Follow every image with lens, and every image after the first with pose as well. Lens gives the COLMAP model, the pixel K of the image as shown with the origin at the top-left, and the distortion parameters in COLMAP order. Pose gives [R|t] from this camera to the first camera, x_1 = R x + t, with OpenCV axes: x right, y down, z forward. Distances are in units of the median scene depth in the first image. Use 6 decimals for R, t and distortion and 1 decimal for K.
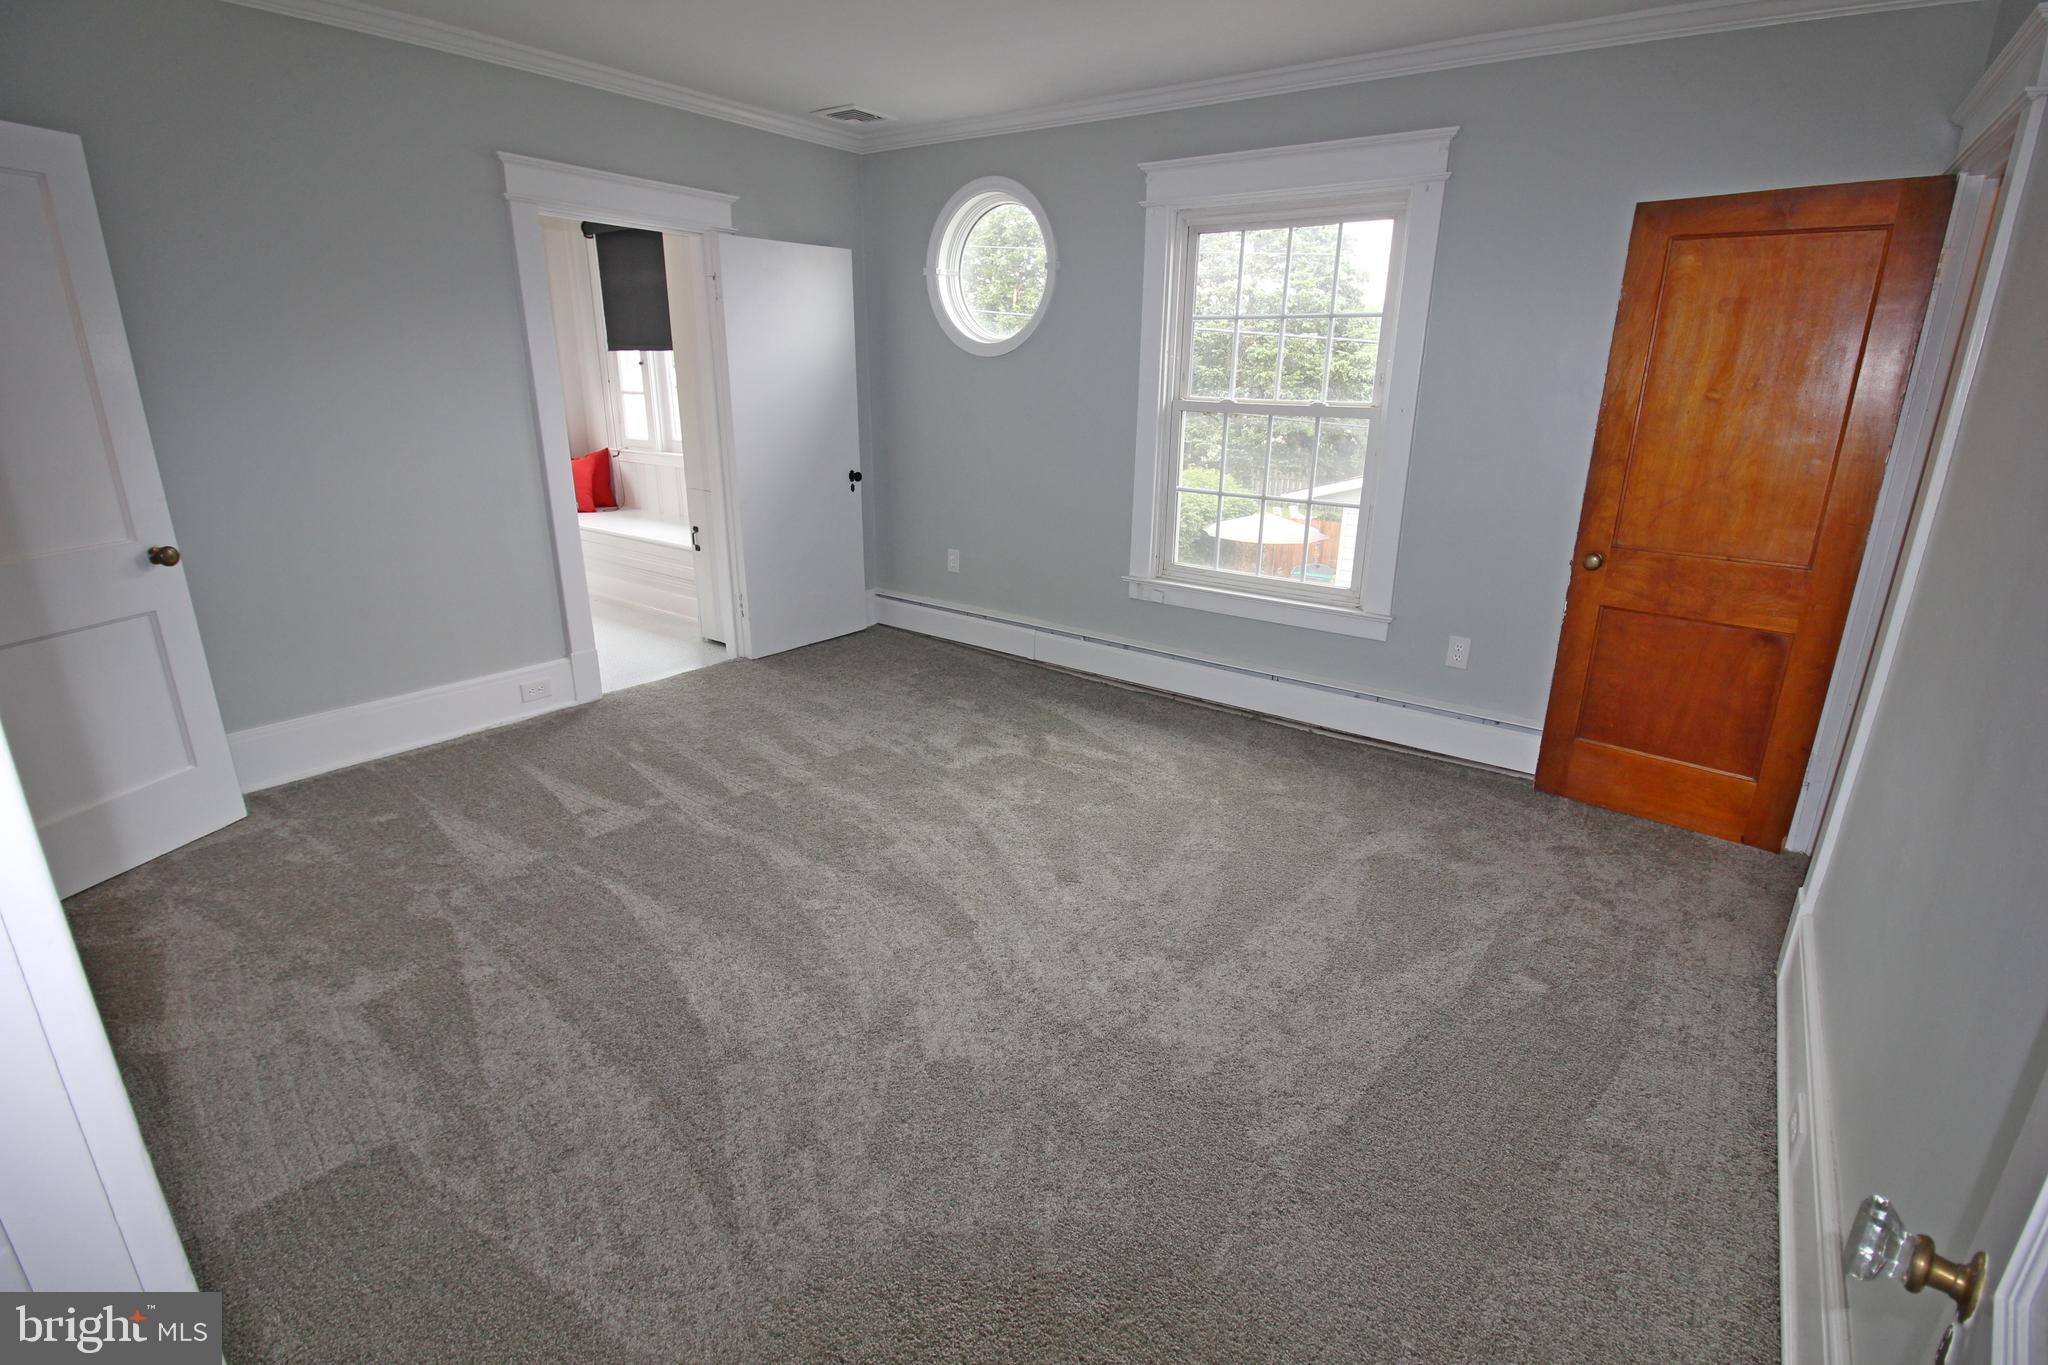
lens RADIAL K [[948.7, 0, 1024.0], [0, 948.7, 682.5], [0, 0, 1]] dist [-0.001543, -0.016733]
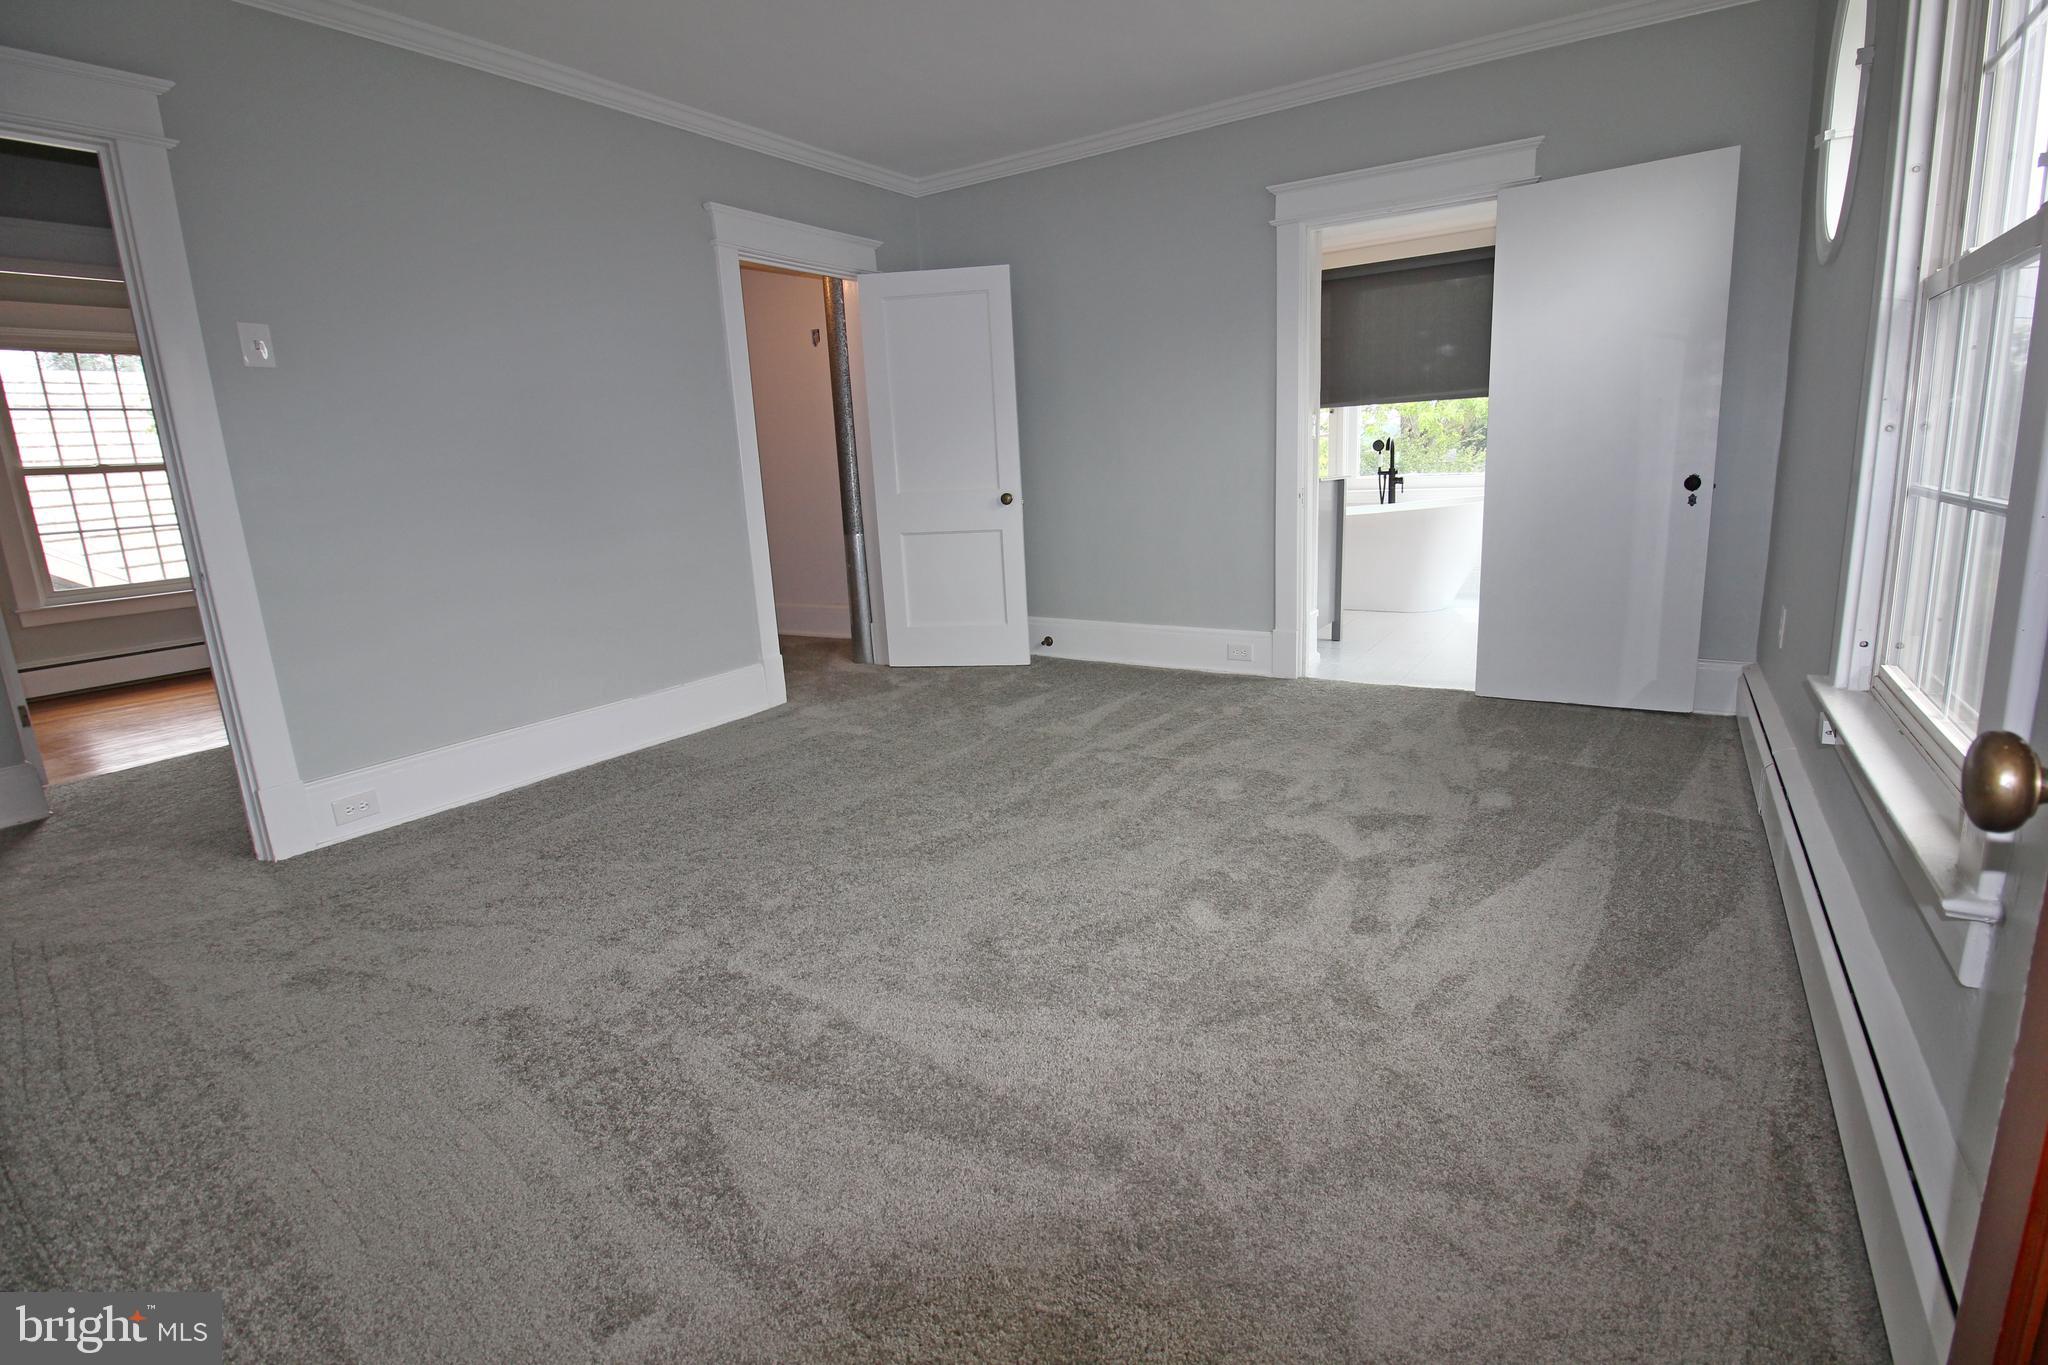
lens RADIAL K [[948.7, 0, 1024.0], [0, 948.7, 682.5], [0, 0, 1]] dist [-0.001543, -0.016733]
pose [[0.045634, 0.208416, -0.976975, 0.631896], [-0.264962, 0.945490, 0.189323, -0.109473], [0.963178, 0.250222, 0.098369, 0.664494]]
